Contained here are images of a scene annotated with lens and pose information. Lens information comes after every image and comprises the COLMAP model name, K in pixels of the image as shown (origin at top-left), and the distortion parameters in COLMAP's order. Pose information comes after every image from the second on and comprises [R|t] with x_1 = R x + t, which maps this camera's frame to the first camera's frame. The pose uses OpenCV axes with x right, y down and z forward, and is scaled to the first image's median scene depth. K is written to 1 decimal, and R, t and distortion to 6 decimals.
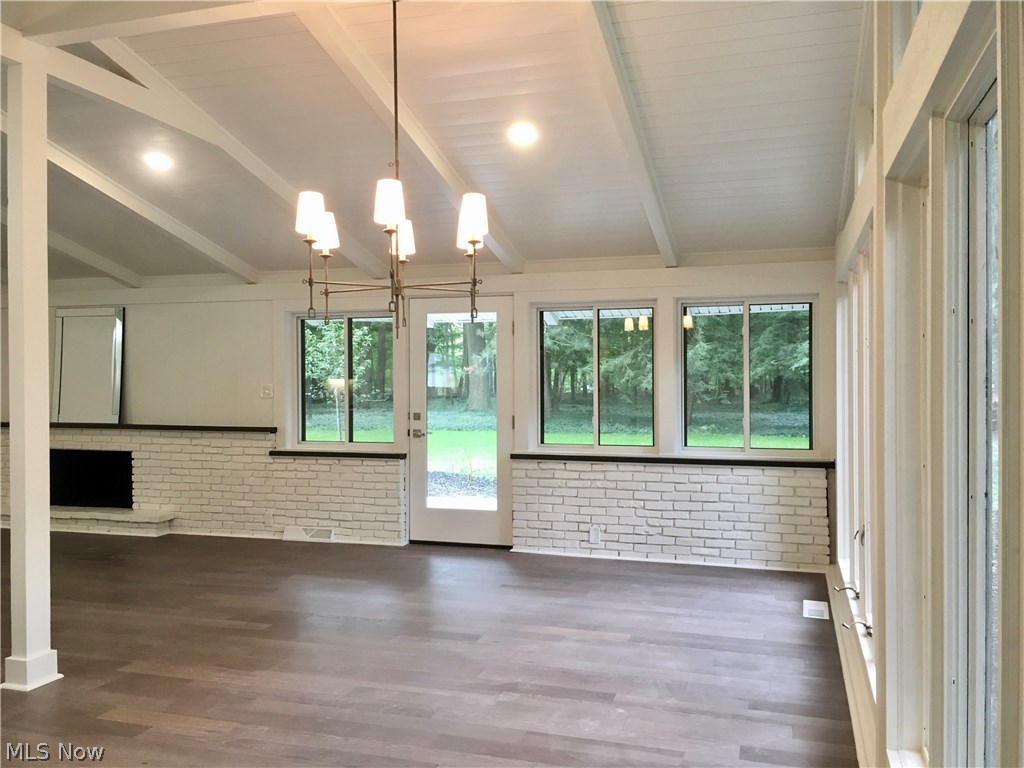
lens RADIAL K [[889.8, 0, 512.0], [0, 889.8, 384.0], [0, 0, 1]] dist [0.070938, -0.002893]
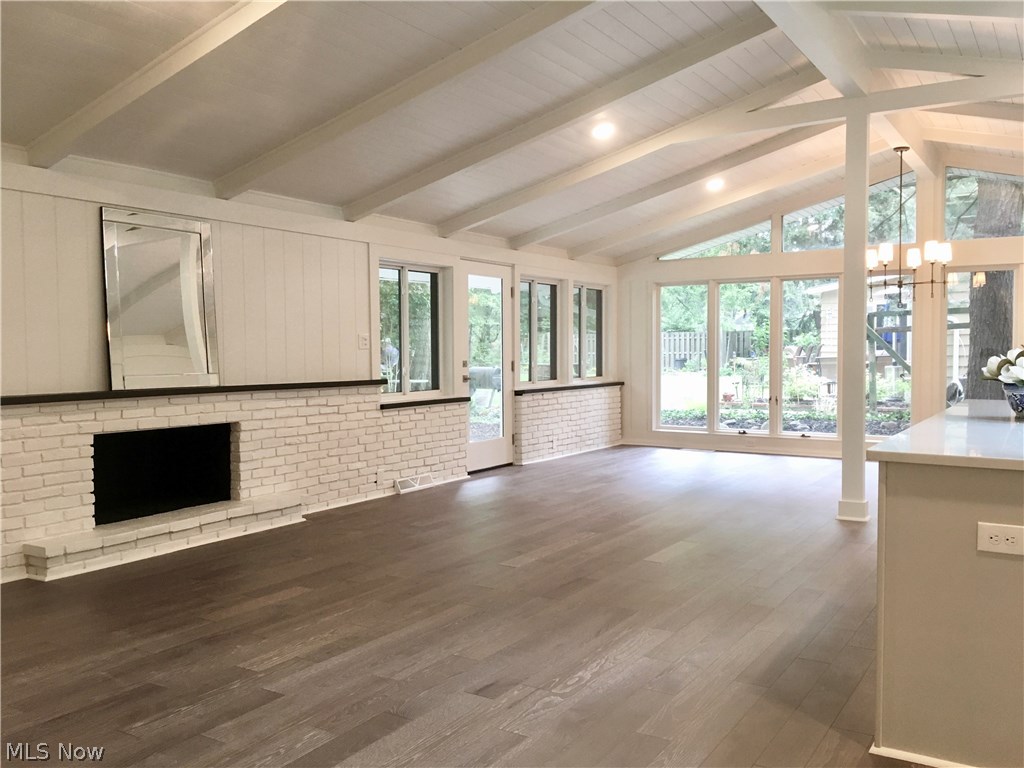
lens RADIAL K [[889.8, 0, 512.0], [0, 889.8, 384.0], [0, 0, 1]] dist [0.070938, -0.002893]
pose [[0.252161, -0.042106, 0.966769, -1.123503], [0.005033, 0.999096, 0.042201, 0.014161], [-0.967672, -0.005776, 0.252145, 0.621627]]
